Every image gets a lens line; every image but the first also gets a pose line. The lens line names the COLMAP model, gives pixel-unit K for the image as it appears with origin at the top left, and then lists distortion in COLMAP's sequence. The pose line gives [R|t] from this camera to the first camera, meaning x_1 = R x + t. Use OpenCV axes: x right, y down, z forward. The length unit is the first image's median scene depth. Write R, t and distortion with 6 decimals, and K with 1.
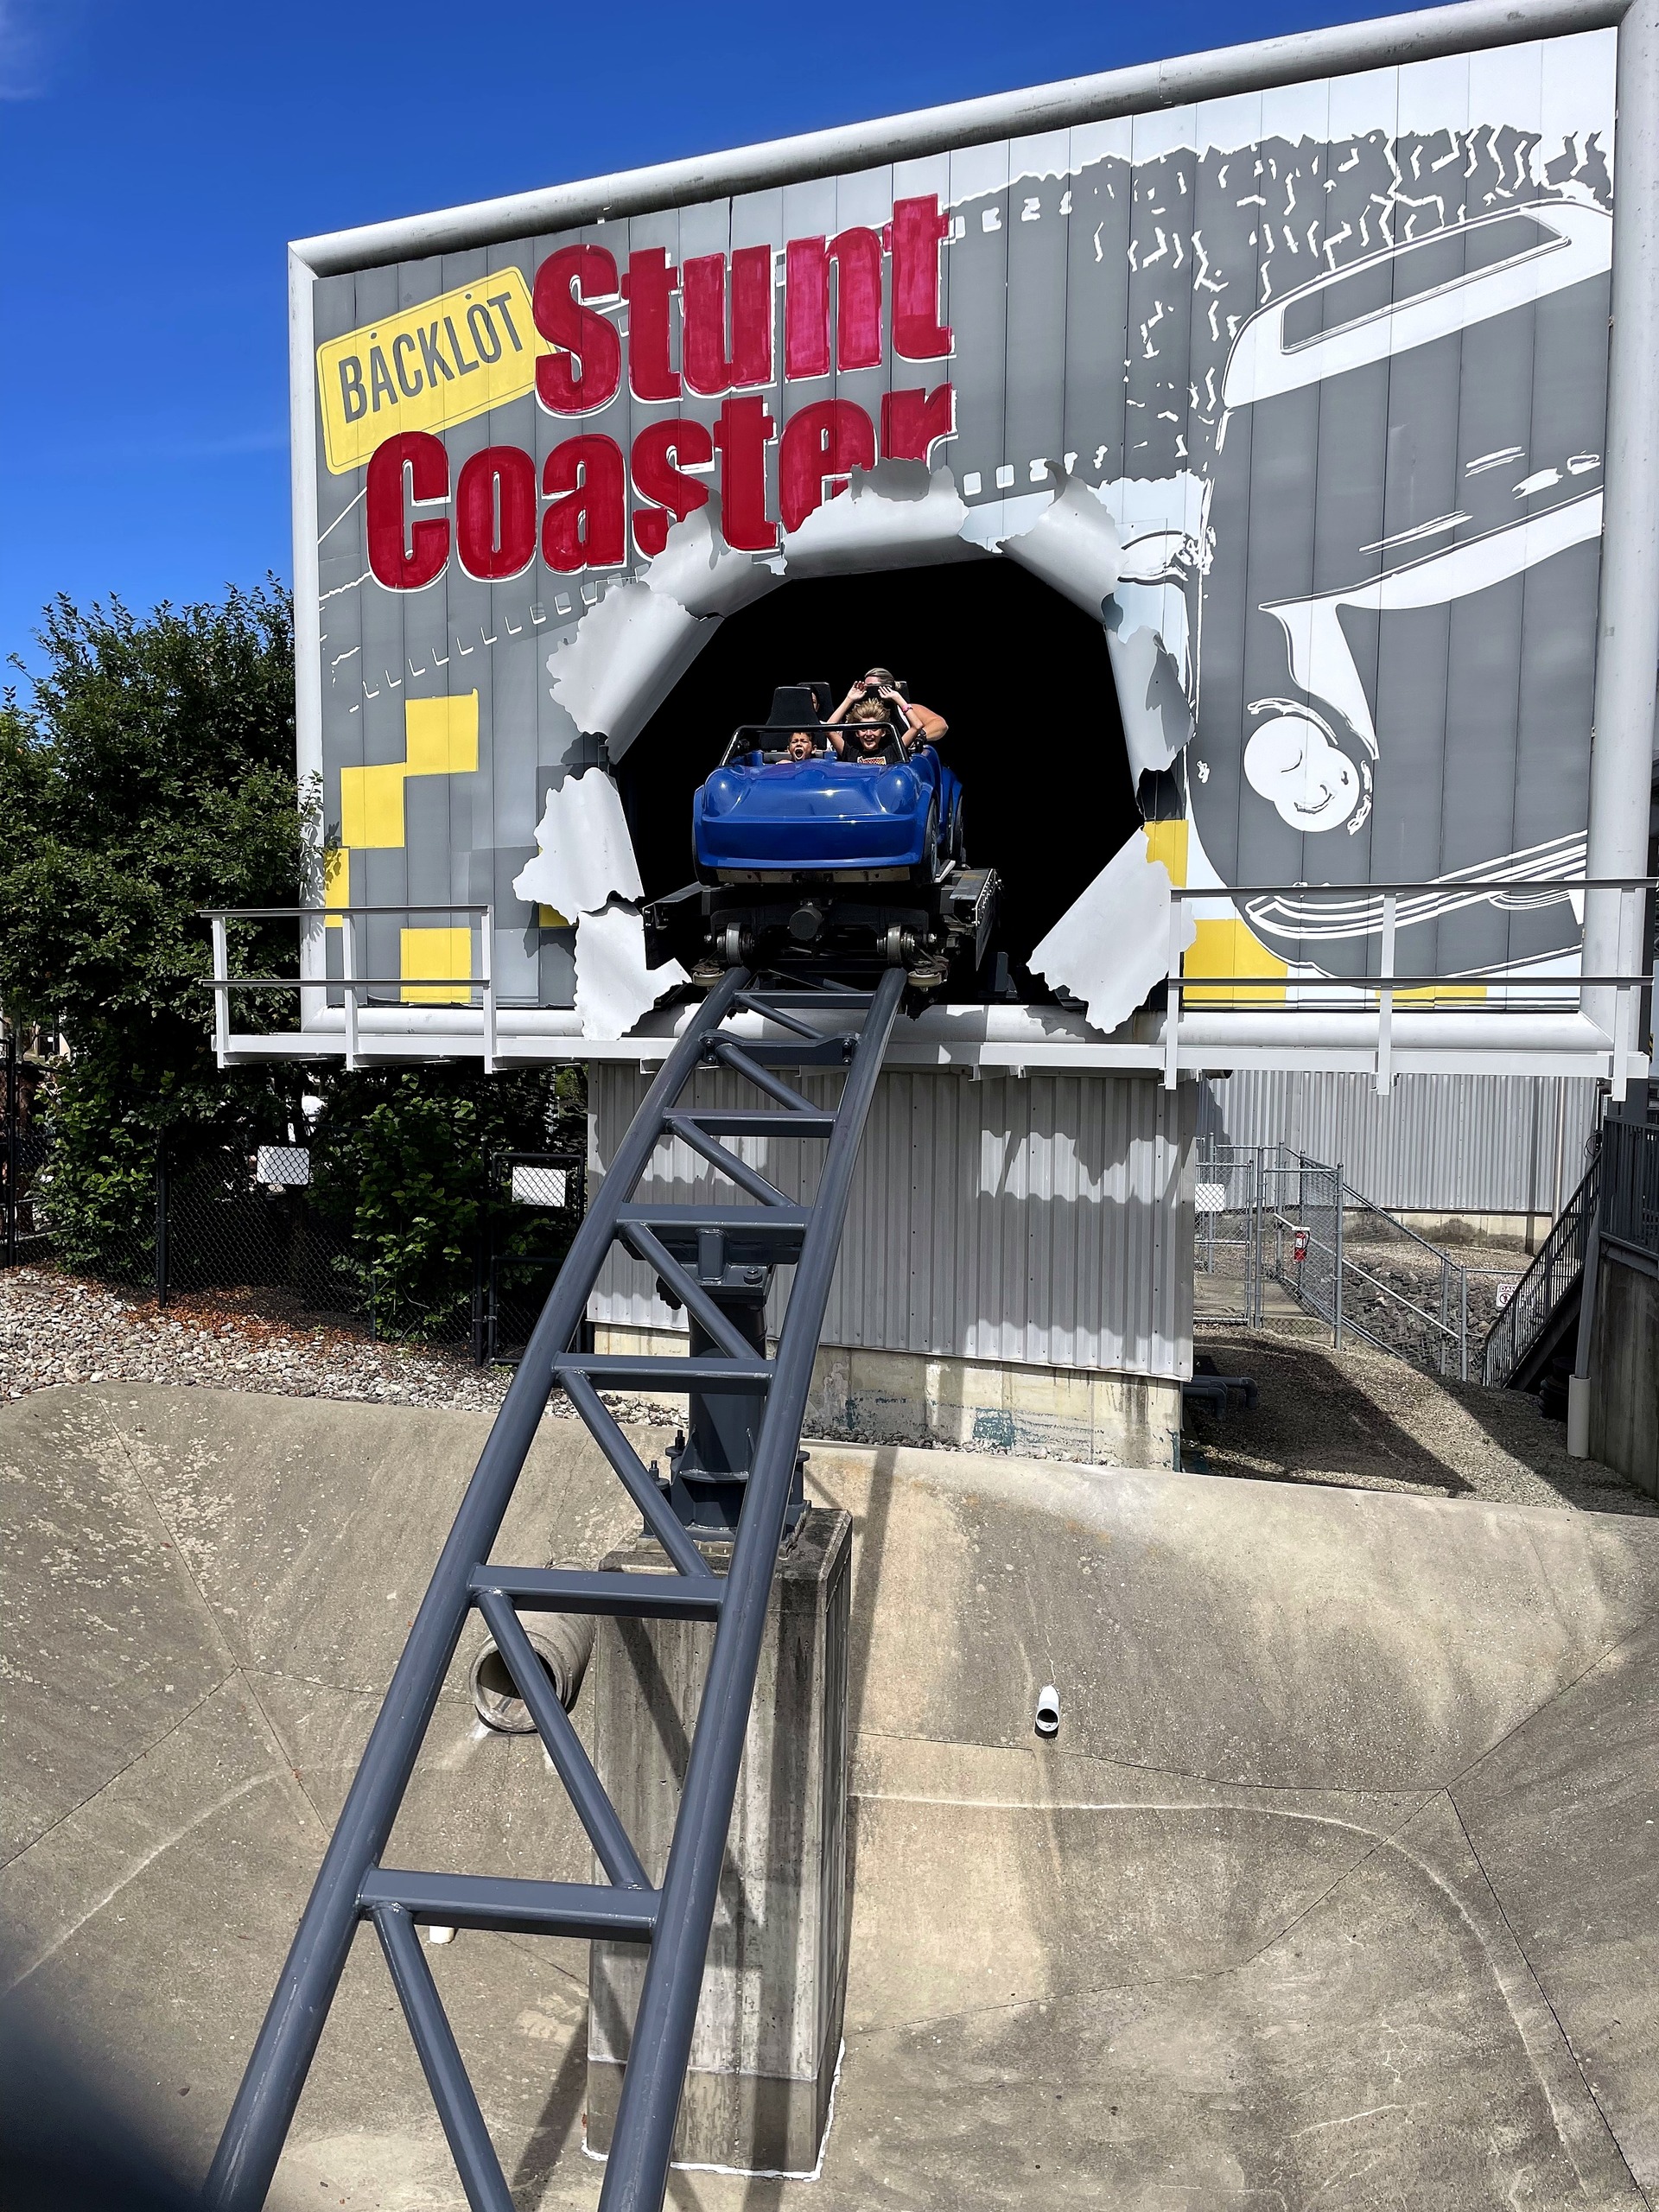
lens RADIAL K [[1655.2, 0, 829.5], [0, 1655.2, 1106.0], [0, 0, 1]] dist [0.105723, -0.139685]
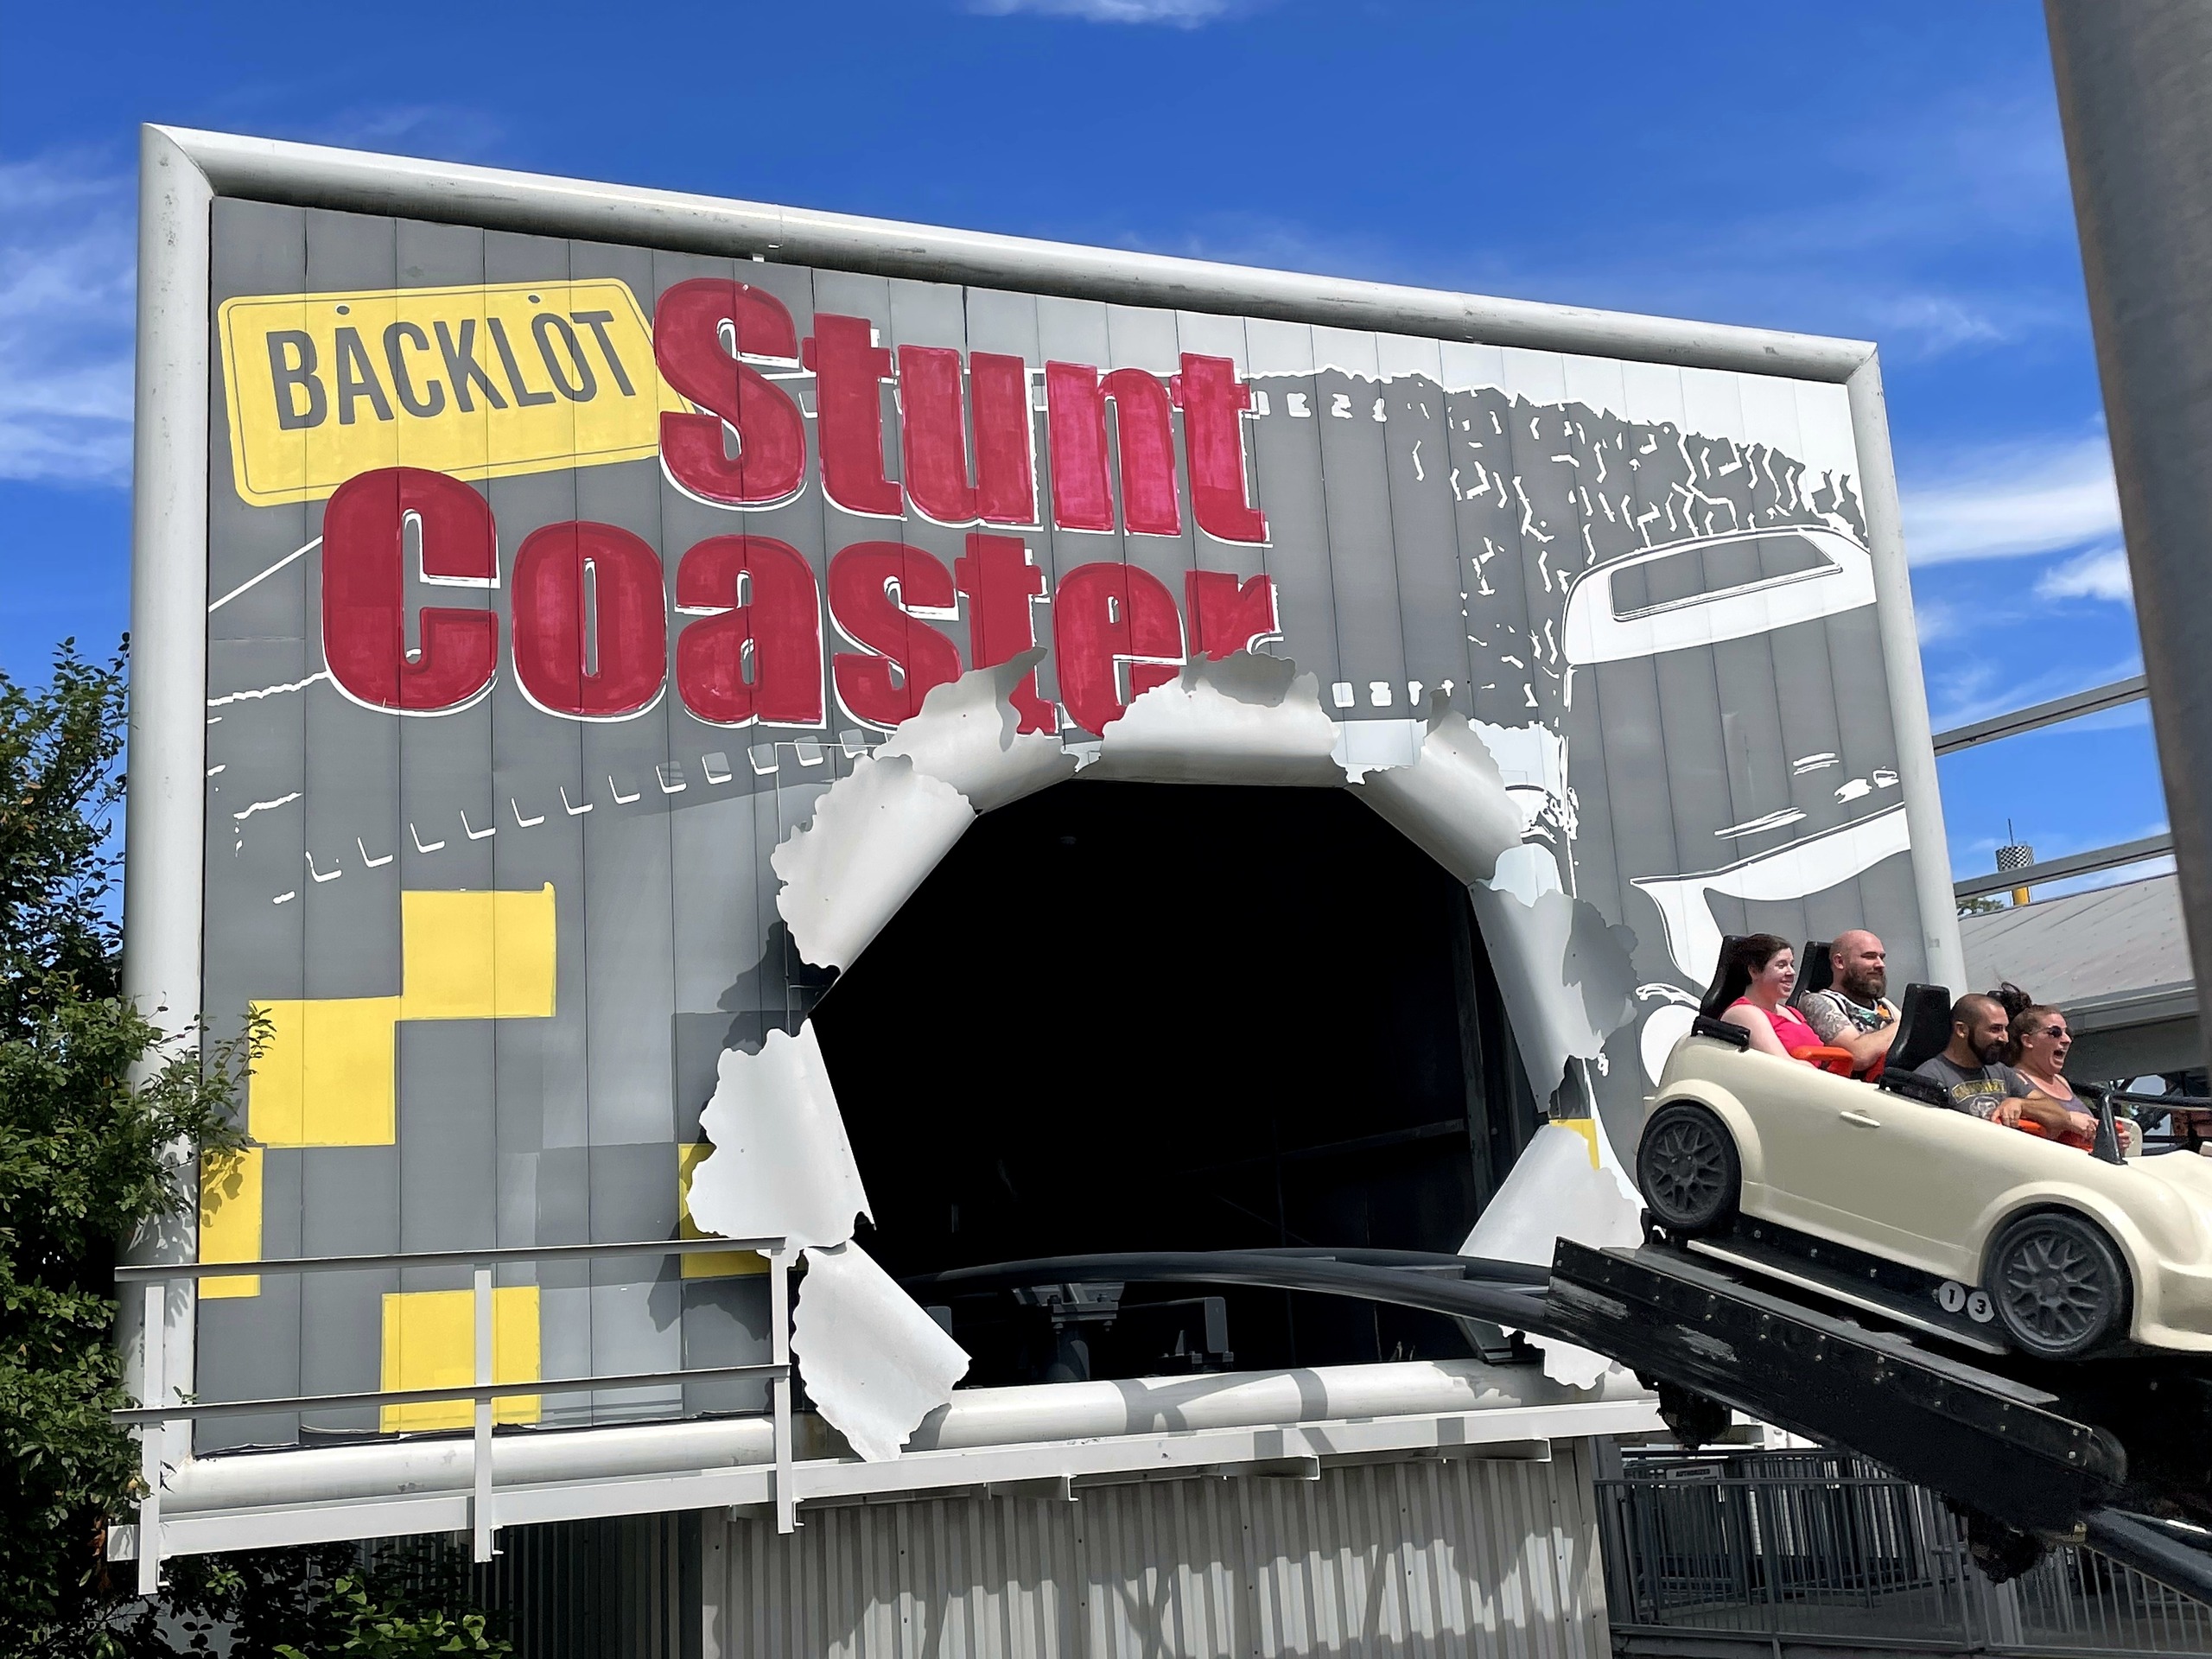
lens RADIAL K [[2420.0, 0, 1147.0], [0, 2420.0, 828.1], [0, 0, 1]] dist [0.135085, -0.248219]
pose [[0.711099, 0.105075, 0.695196, -0.754049], [0.107496, 0.960897, -0.255189, -0.024846], [-0.694825, 0.256195, 0.671998, 0.290729]]
